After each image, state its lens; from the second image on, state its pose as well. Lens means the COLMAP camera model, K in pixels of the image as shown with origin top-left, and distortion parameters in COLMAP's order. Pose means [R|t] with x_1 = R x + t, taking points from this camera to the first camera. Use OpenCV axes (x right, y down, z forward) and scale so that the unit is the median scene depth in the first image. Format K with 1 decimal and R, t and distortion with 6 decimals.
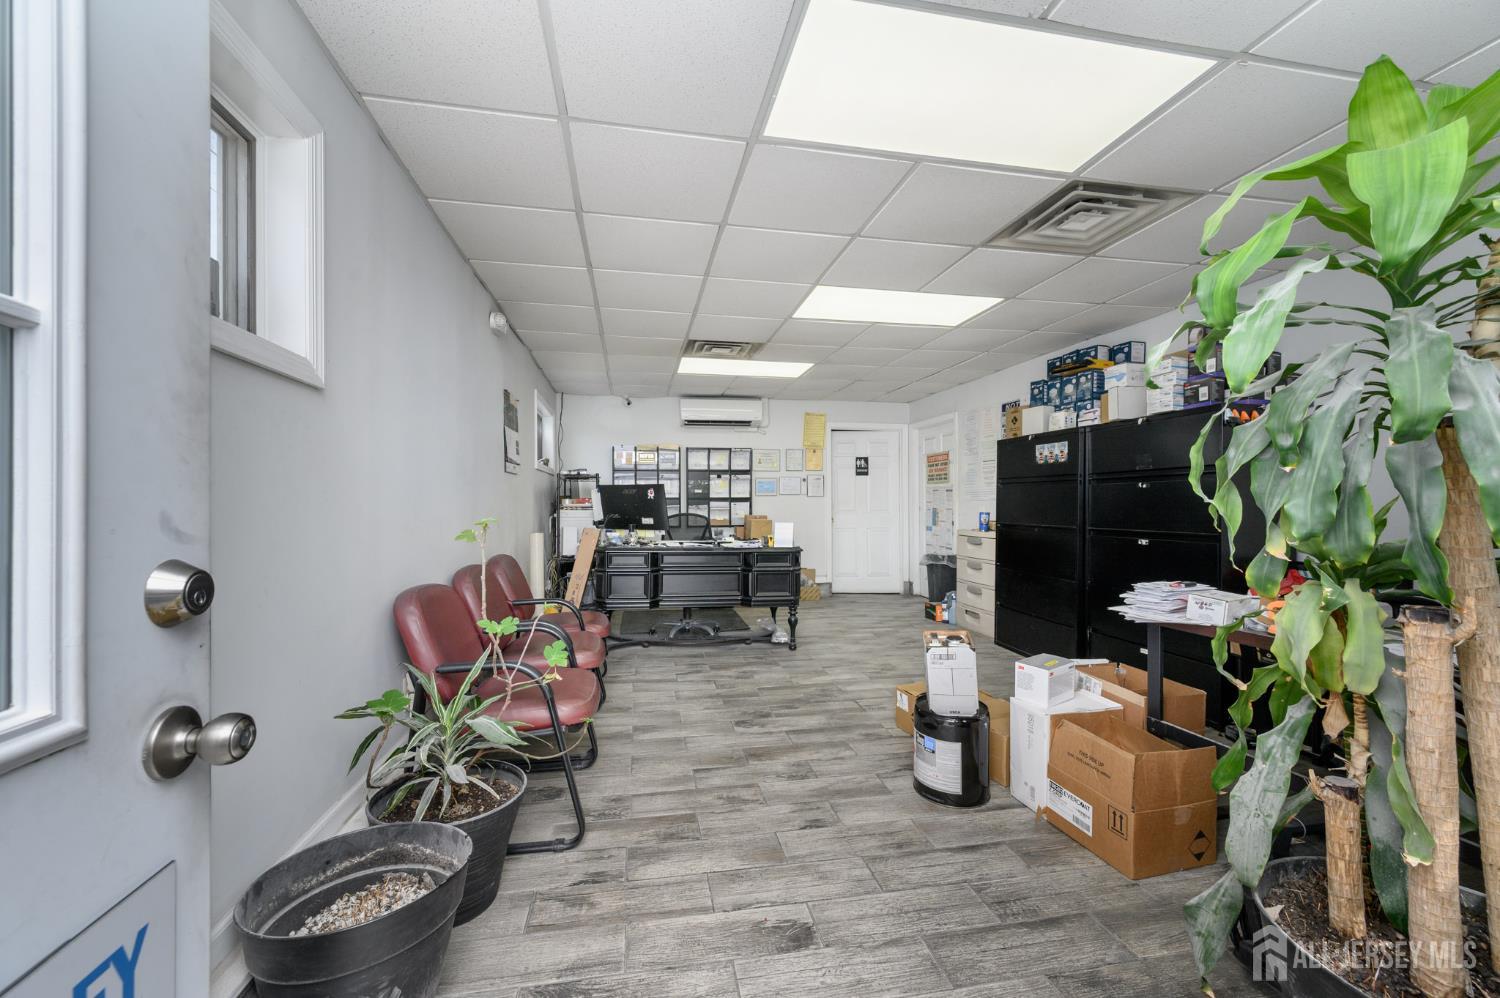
lens RADIAL K [[601.0, 0, 750.0], [0, 601.0, 499.0], [0, 0, 1]] dist [0.000037, -0.000009]
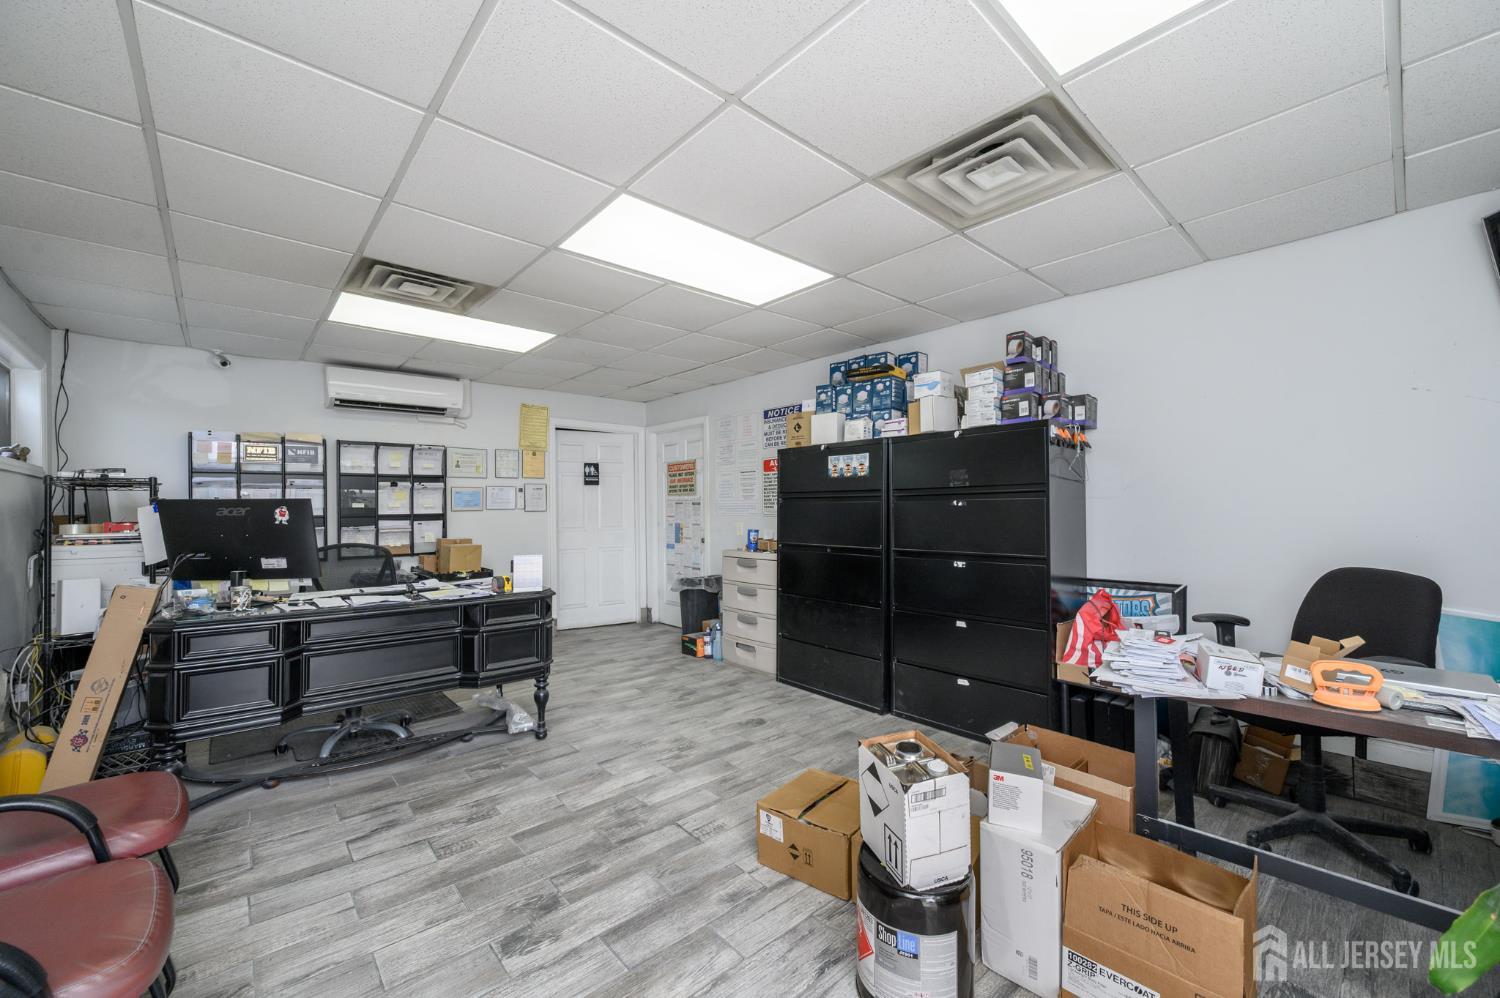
lens RADIAL K [[589.7, 0, 749.8], [0, 589.7, 502.4], [0, 0, 1]] dist [-0.000412, -0.000064]
pose [[0.858038, -0.002152, 0.513582, -0.070911], [0.005071, 0.999978, -0.004281, -0.016688], [-0.513561, 0.006277, 0.858030, 0.291954]]
